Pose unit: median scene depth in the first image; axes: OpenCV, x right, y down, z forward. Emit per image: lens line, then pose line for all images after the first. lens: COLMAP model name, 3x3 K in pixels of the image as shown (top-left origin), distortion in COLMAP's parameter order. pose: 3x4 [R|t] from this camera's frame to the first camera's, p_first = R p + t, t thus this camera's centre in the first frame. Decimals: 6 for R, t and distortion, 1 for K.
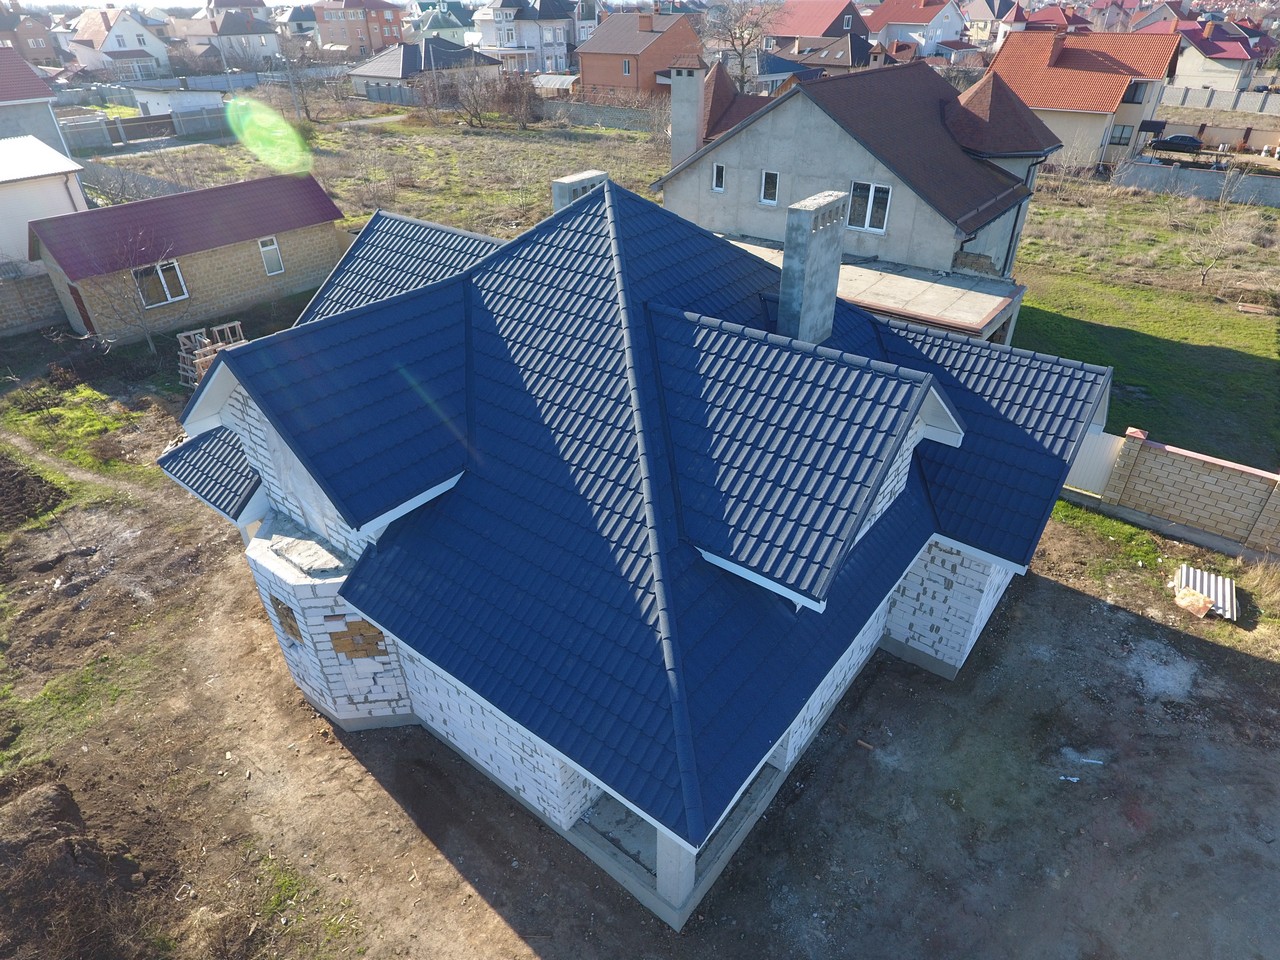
lens RADIAL K [[747.4, 0, 639.4], [0, 747.4, 474.5], [0, 0, 1]] dist [-0.002366, -0.000559]
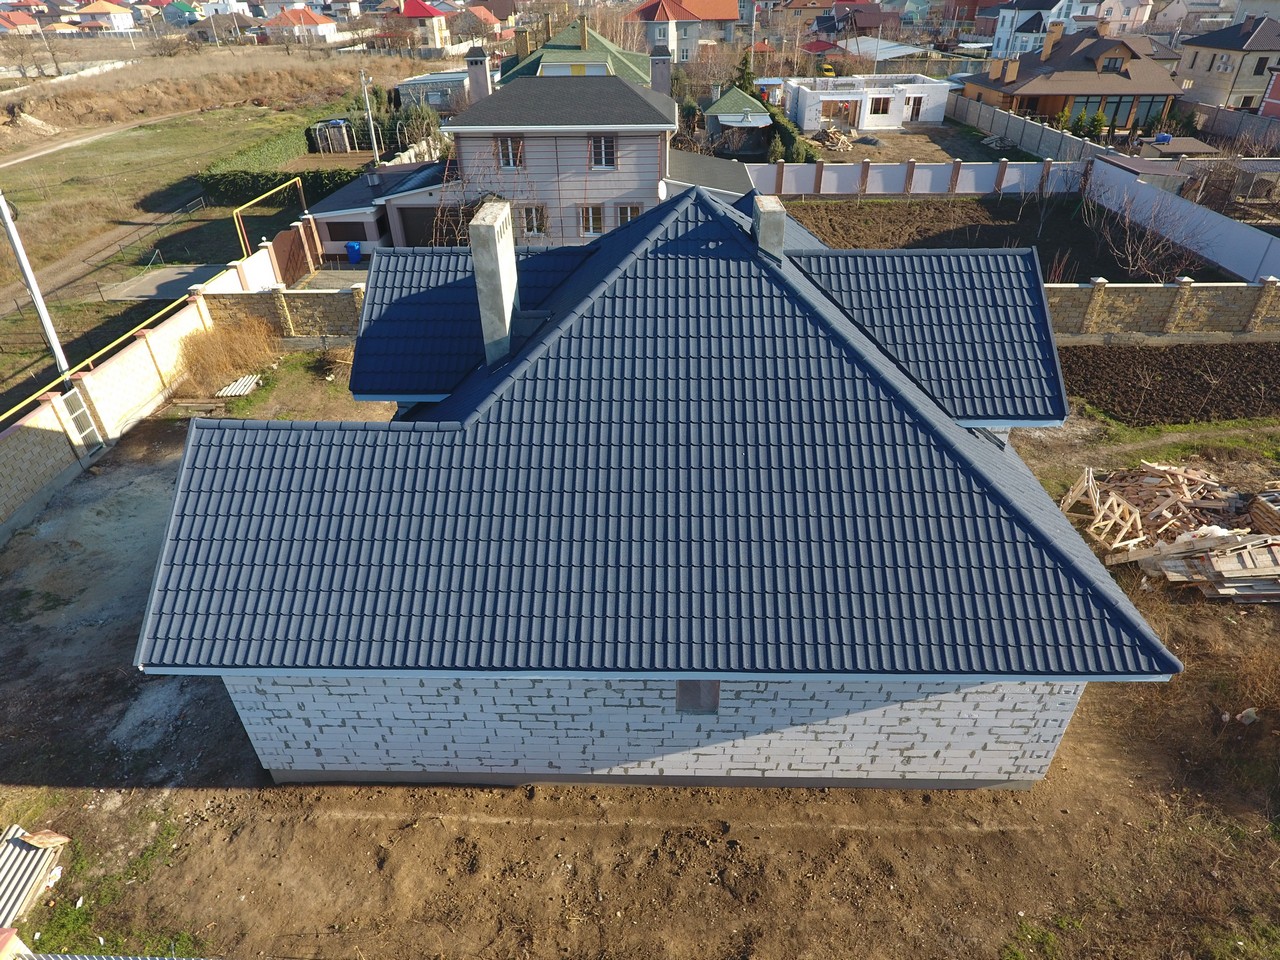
lens RADIAL K [[747.4, 0, 639.4], [0, 747.4, 473.2], [0, 0, 1]] dist [-0.002366, -0.000559]
pose [[-0.801661, 0.344875, -0.488263, 0.345715], [-0.302222, 0.470888, 0.828810, -0.547440], [0.515753, 0.811989, -0.273264, 0.830688]]
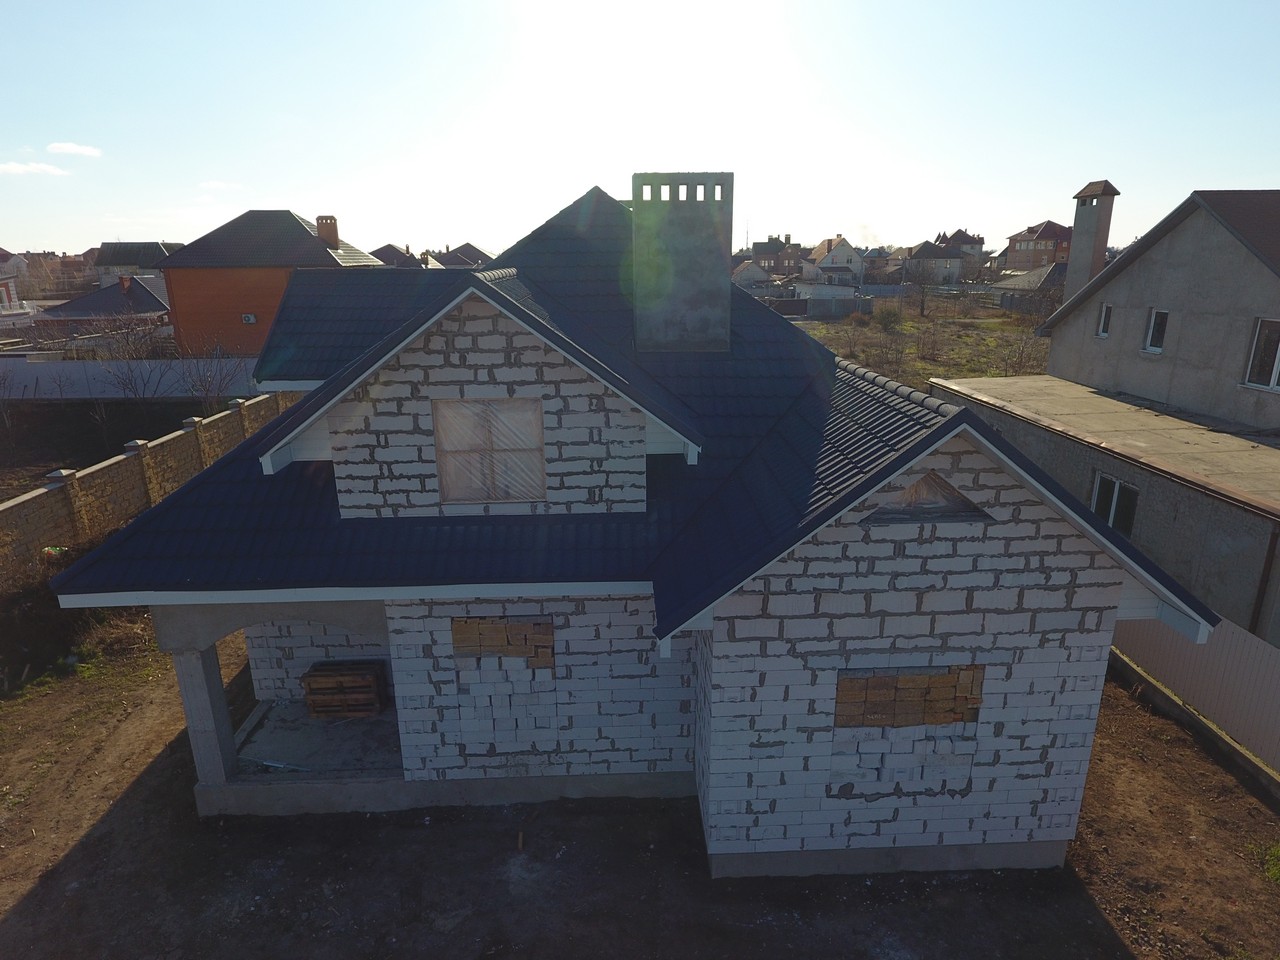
lens RADIAL K [[747.4, 0, 640.0], [0, 747.4, 474.0], [0, 0, 1]] dist [-0.002366, -0.000559]
pose [[0.652497, 0.218969, -0.725466, 0.464645], [-0.409214, 0.907571, -0.094119, 0.029647], [0.637803, 0.358283, 0.681793, 0.245313]]
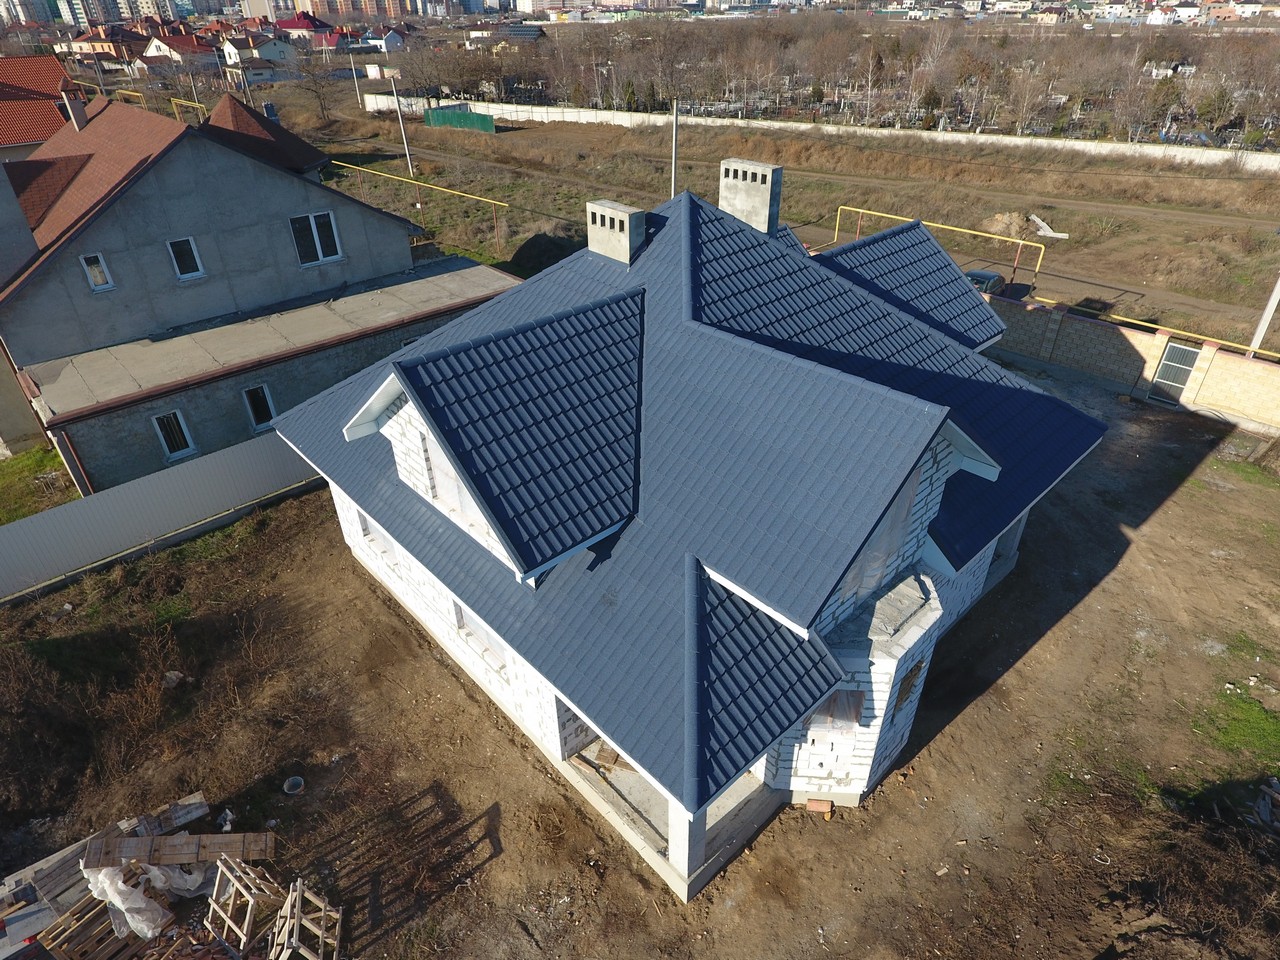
lens RADIAL K [[747.4, 0, 640.5], [0, 747.4, 472.4], [0, 0, 1]] dist [-0.002366, -0.000559]
pose [[0.150604, -0.525148, 0.837579, -0.613293], [0.541894, 0.752471, 0.374350, -0.281131], [-0.826843, 0.397501, 0.397900, 0.423556]]
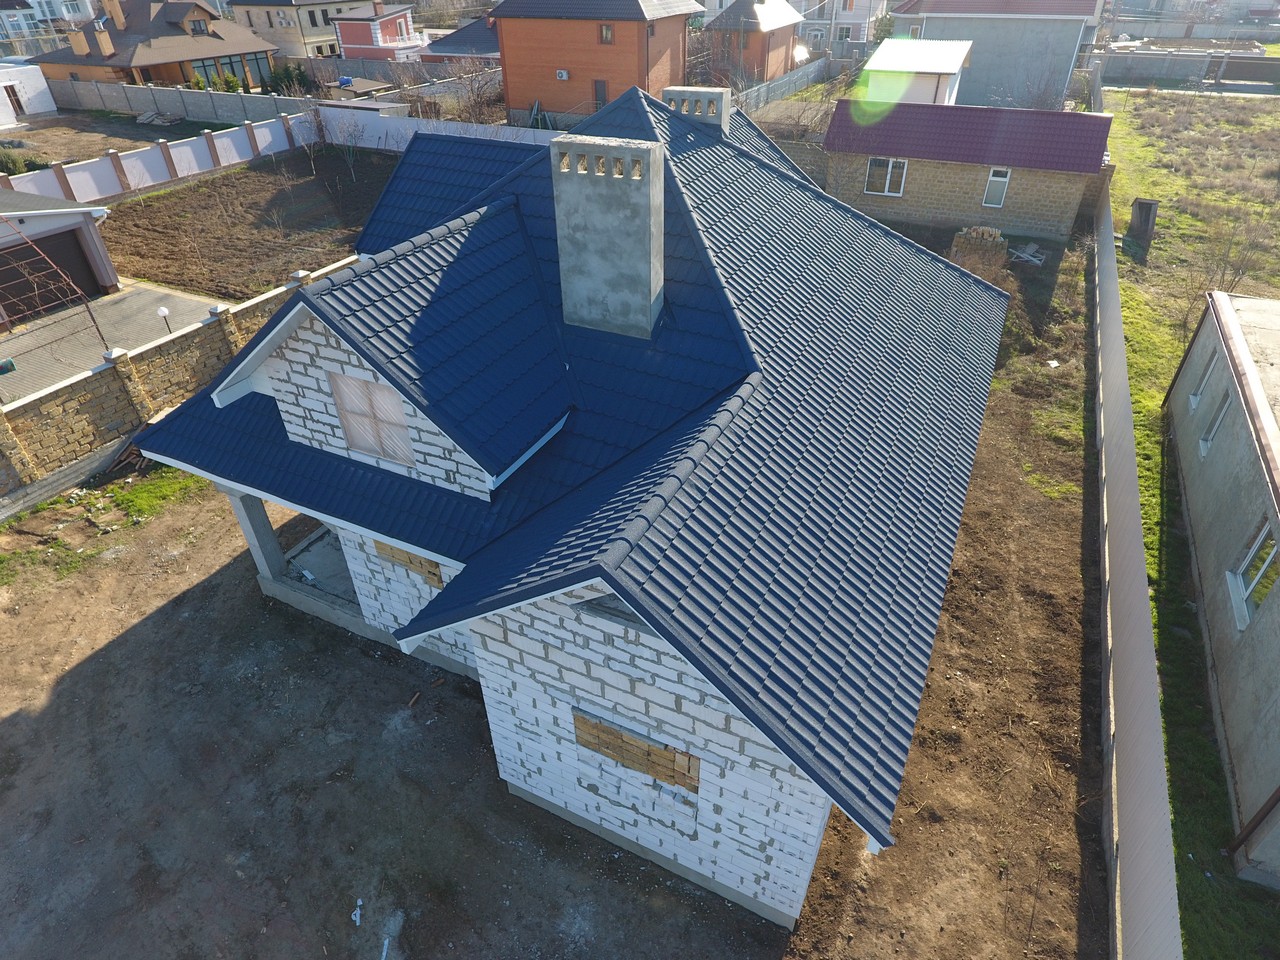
lens RADIAL K [[747.4, 0, 639.4], [0, 747.4, 473.6], [0, 0, 1]] dist [-0.002366, -0.000559]
pose [[0.210857, 0.570420, -0.793827, 0.533824], [-0.518663, 0.753631, 0.403769, -0.219696], [0.828570, 0.326591, 0.454763, 0.393365]]
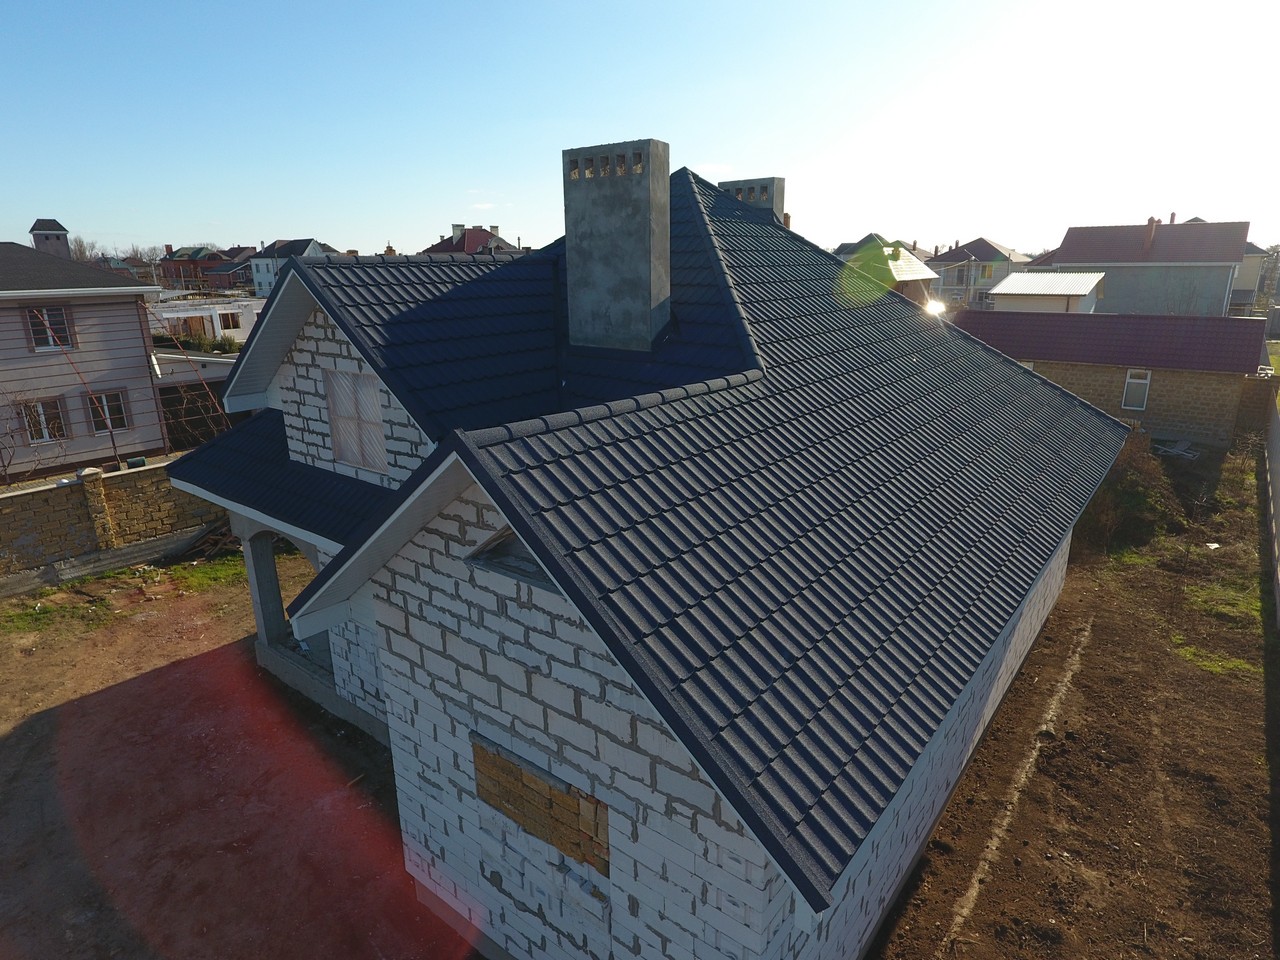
lens RADIAL K [[747.4, 0, 639.6], [0, 747.4, 474.0], [0, 0, 1]] dist [-0.002366, -0.000559]
pose [[0.004251, 0.287651, -0.957726, 0.543829], [-0.530316, 0.812613, 0.241712, -0.146106], [0.847789, 0.506870, 0.156000, 0.536912]]
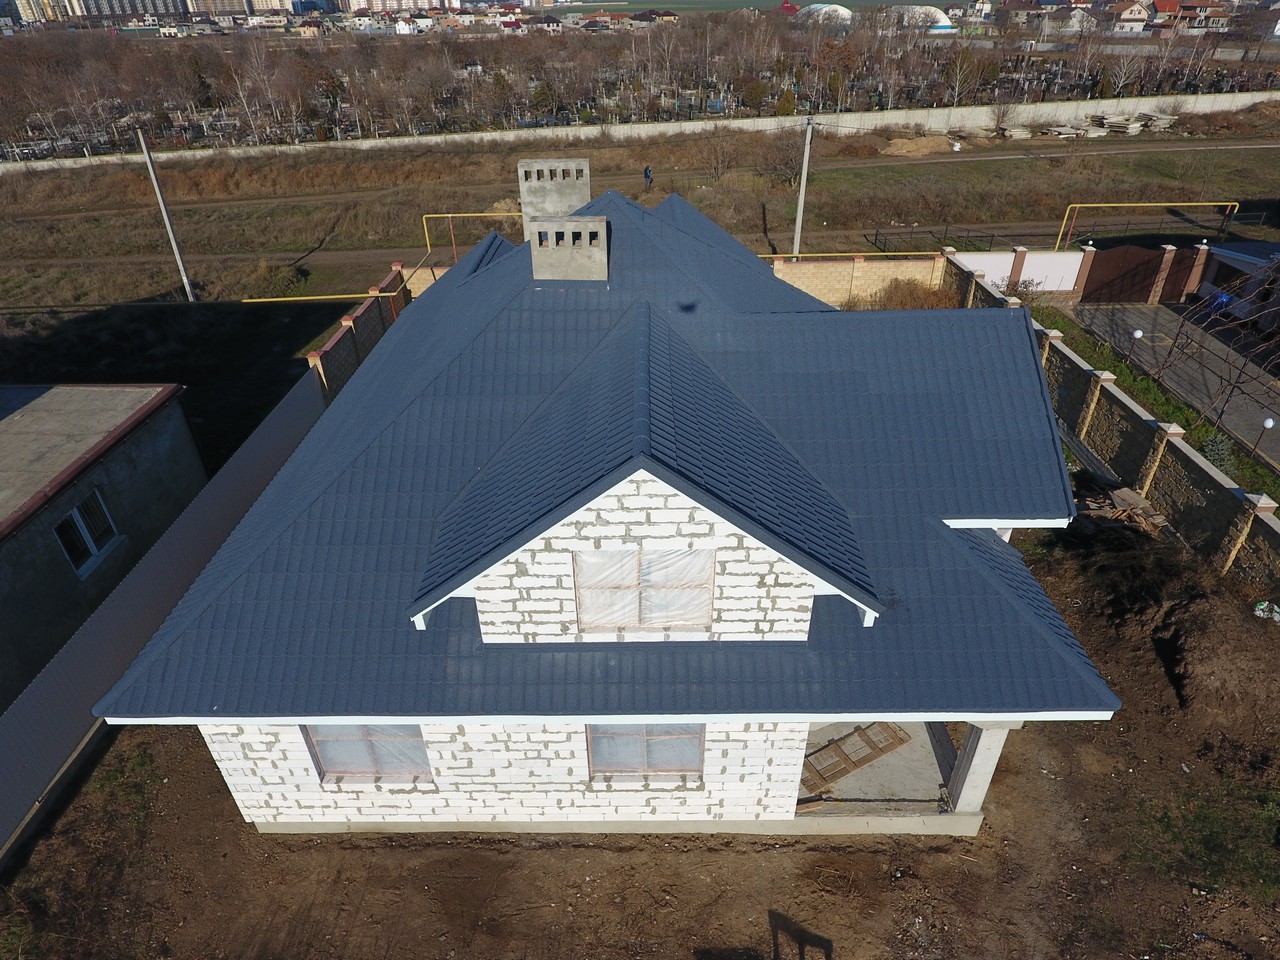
lens RADIAL K [[747.4, 0, 641.2], [0, 747.4, 474.5], [0, 0, 1]] dist [-0.002366, -0.000559]
pose [[-0.617712, -0.406158, 0.673400, -0.452469], [0.441788, 0.529180, 0.724426, -0.465163], [-0.650580, 0.744987, -0.147445, 0.739567]]
